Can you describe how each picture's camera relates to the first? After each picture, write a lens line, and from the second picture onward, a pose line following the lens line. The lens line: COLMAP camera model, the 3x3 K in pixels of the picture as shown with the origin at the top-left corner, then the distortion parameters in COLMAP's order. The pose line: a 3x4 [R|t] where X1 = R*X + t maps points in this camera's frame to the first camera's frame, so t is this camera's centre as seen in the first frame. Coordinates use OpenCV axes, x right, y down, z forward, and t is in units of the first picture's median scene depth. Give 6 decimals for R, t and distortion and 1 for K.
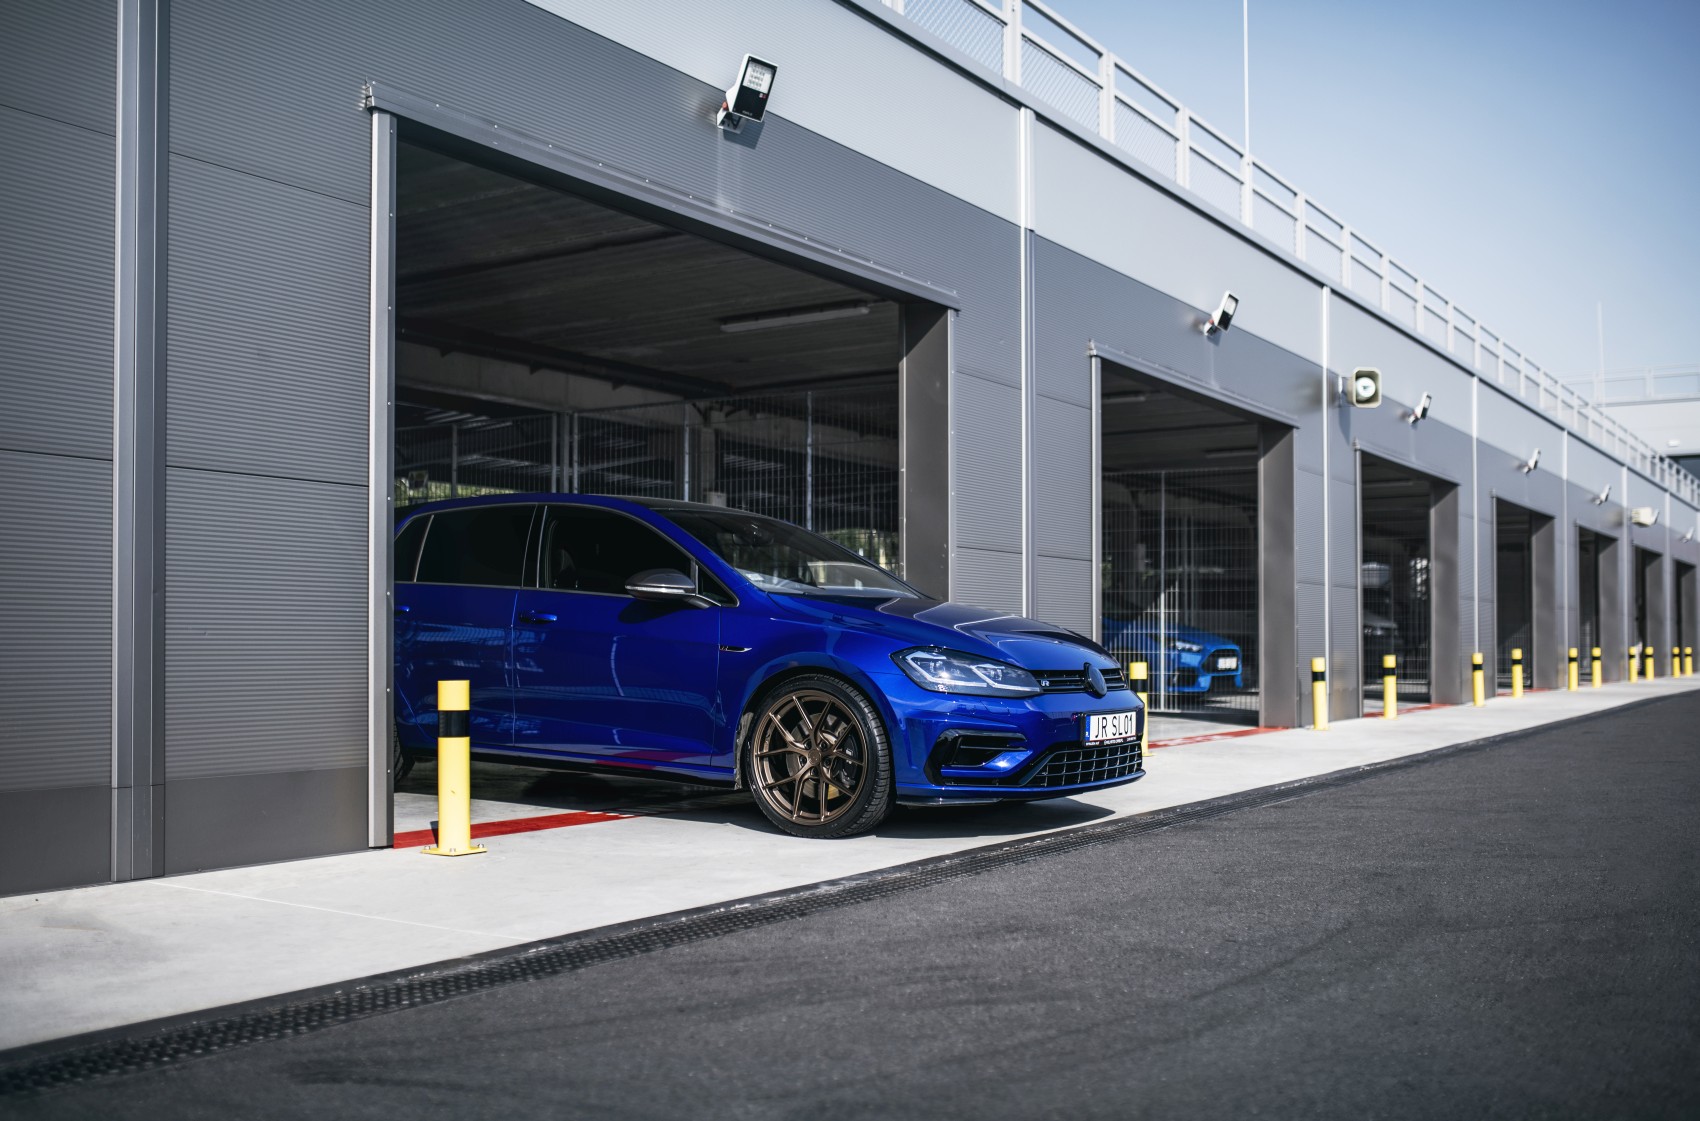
lens RADIAL K [[1723.1, 0, 850.5], [0, 1723.1, 631.3], [0, 0, 1]] dist [-0.015844, -0.010690]
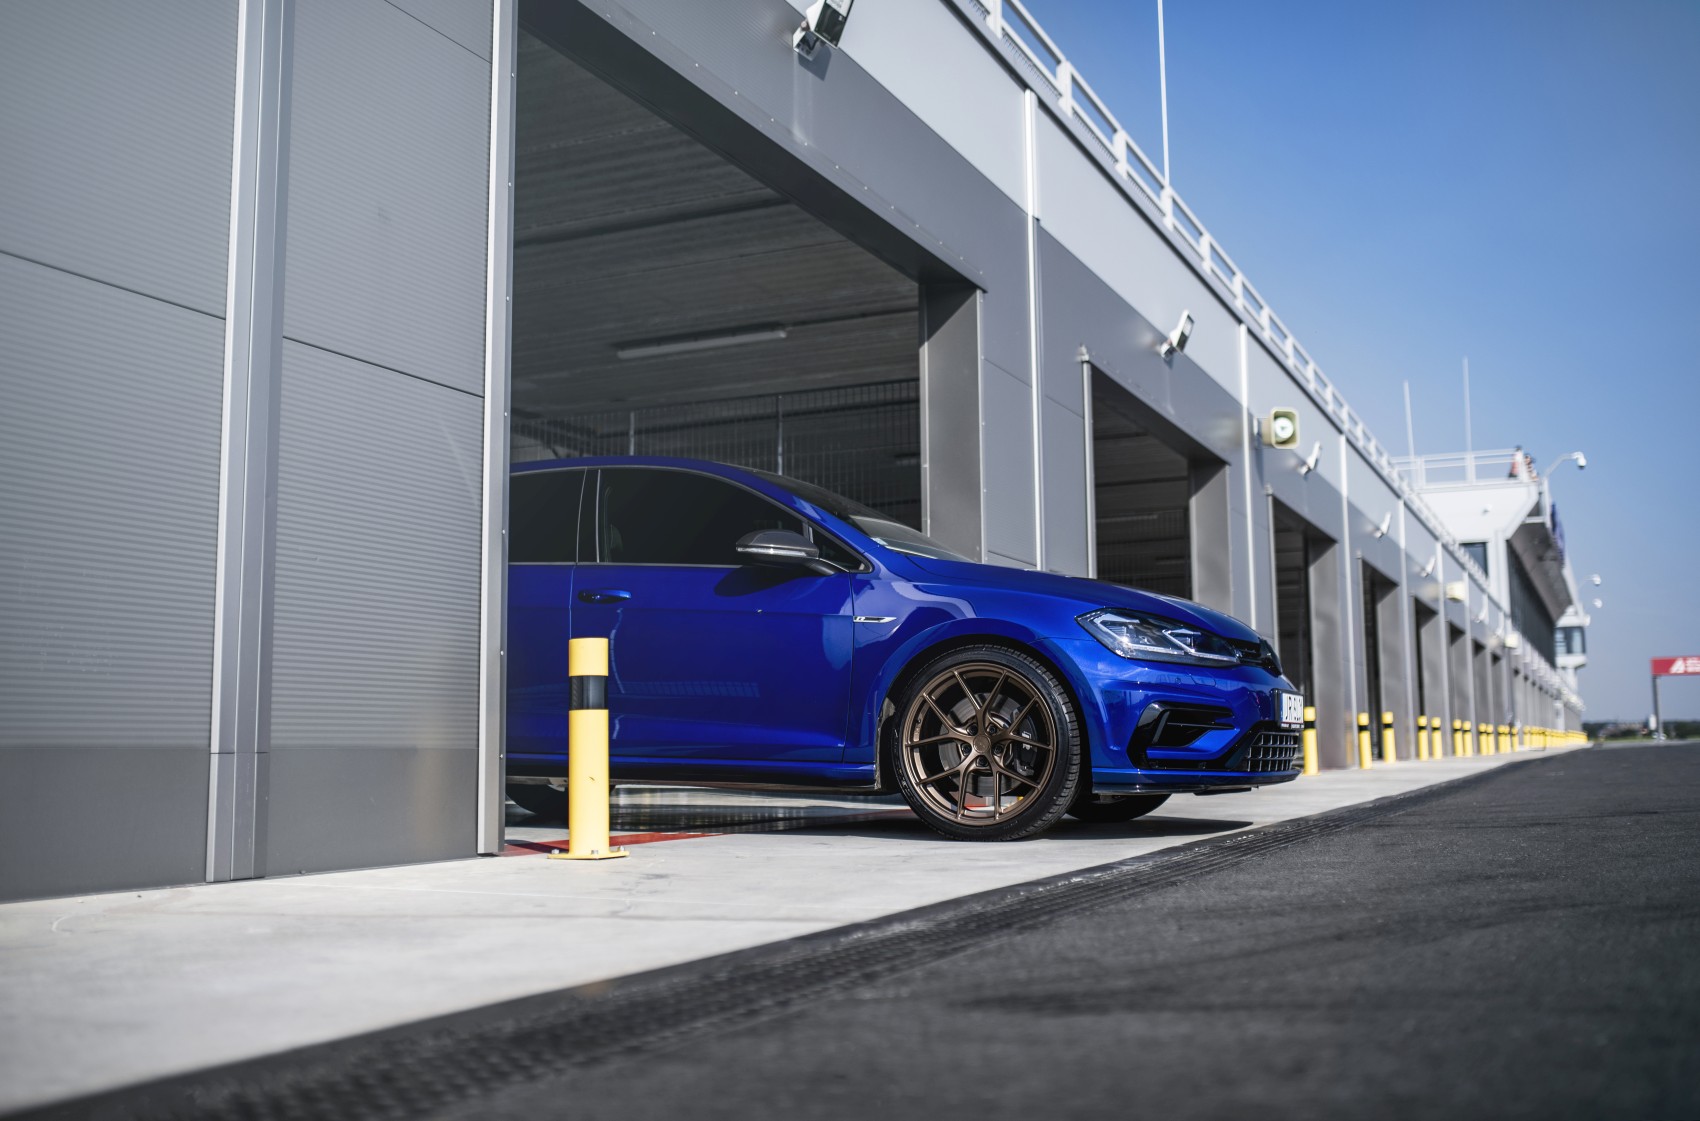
lens RADIAL K [[1753.2, 0, 862.0], [0, 1753.2, 553.4], [0, 0, 1]] dist [-0.013070, -0.007700]
pose [[0.986827, 0.002215, 0.161764, -0.213185], [0.015386, 0.994089, -0.107470, 0.070372], [-0.161046, 0.108543, 0.980960, 0.159069]]
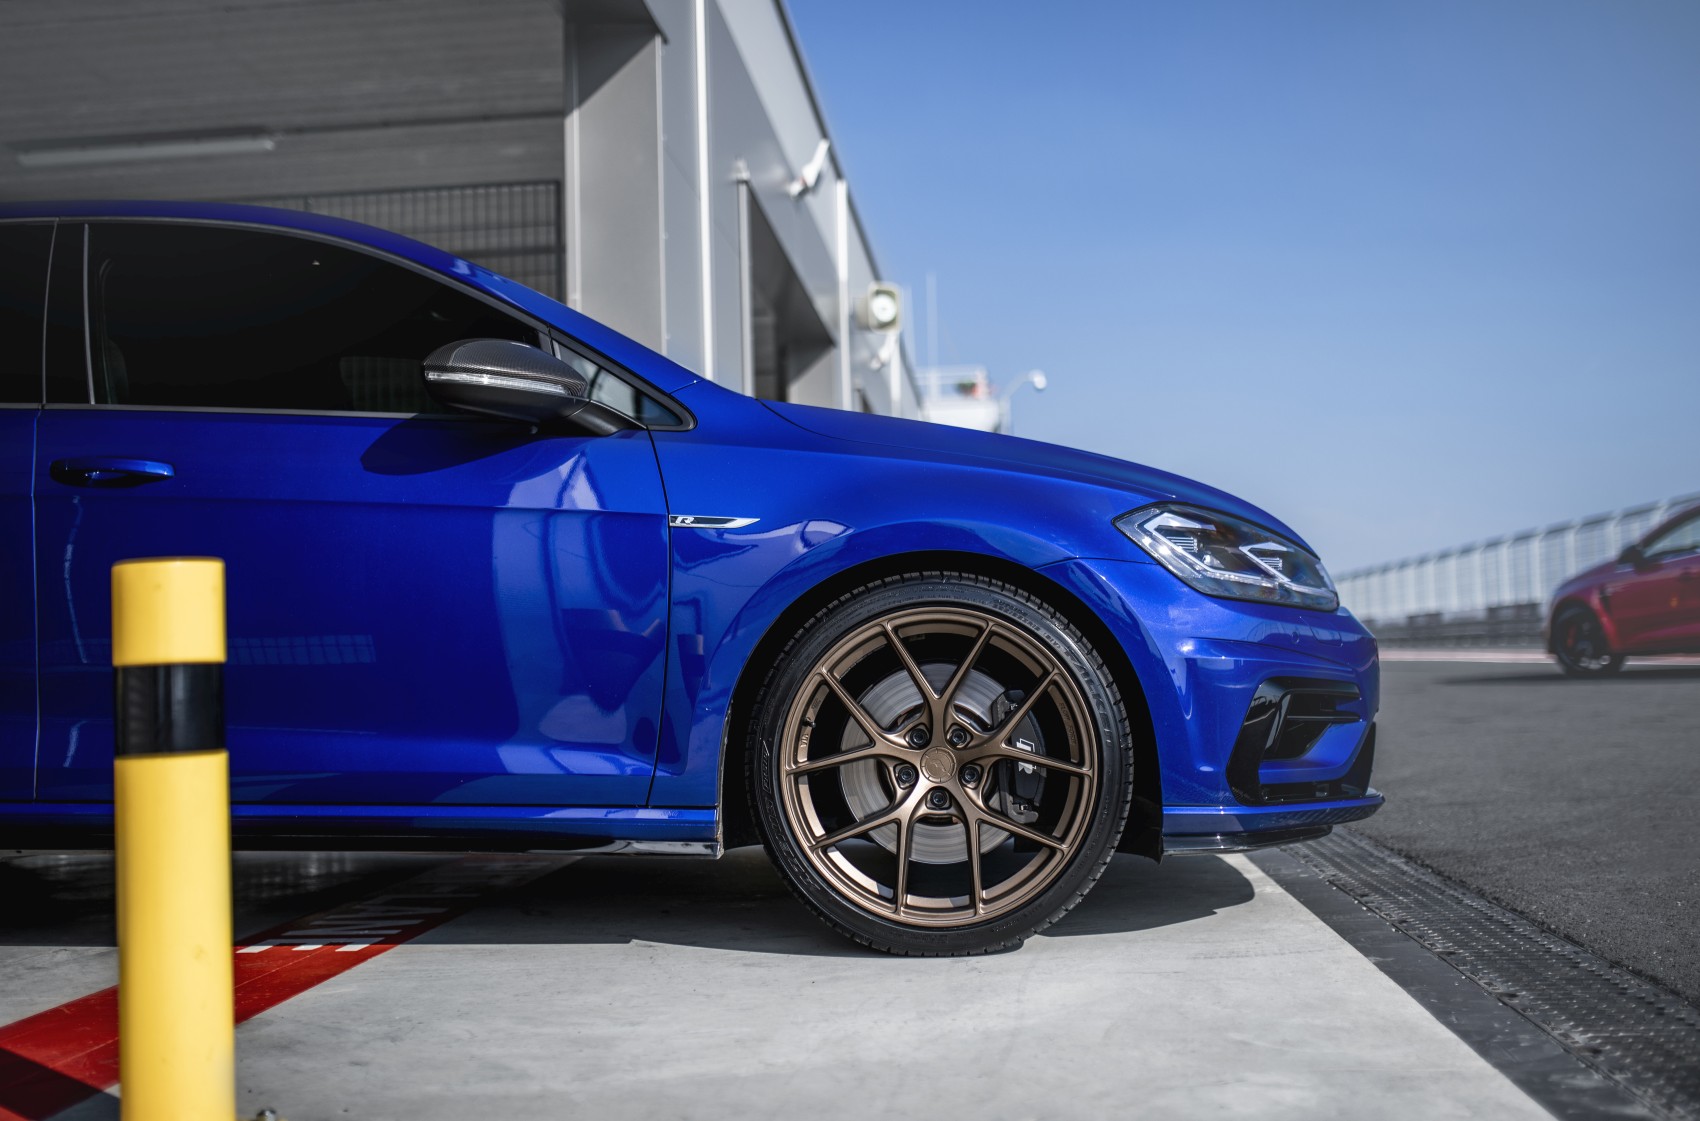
lens RADIAL K [[1753.2, 0, 862.0], [0, 1753.2, 553.4], [0, 0, 1]] dist [-0.013070, -0.007700]
pose [[0.878727, -0.004770, 0.477301, -0.242040], [0.035109, 0.997887, -0.054664, 0.042774], [-0.476031, 0.064793, 0.877038, 0.611491]]
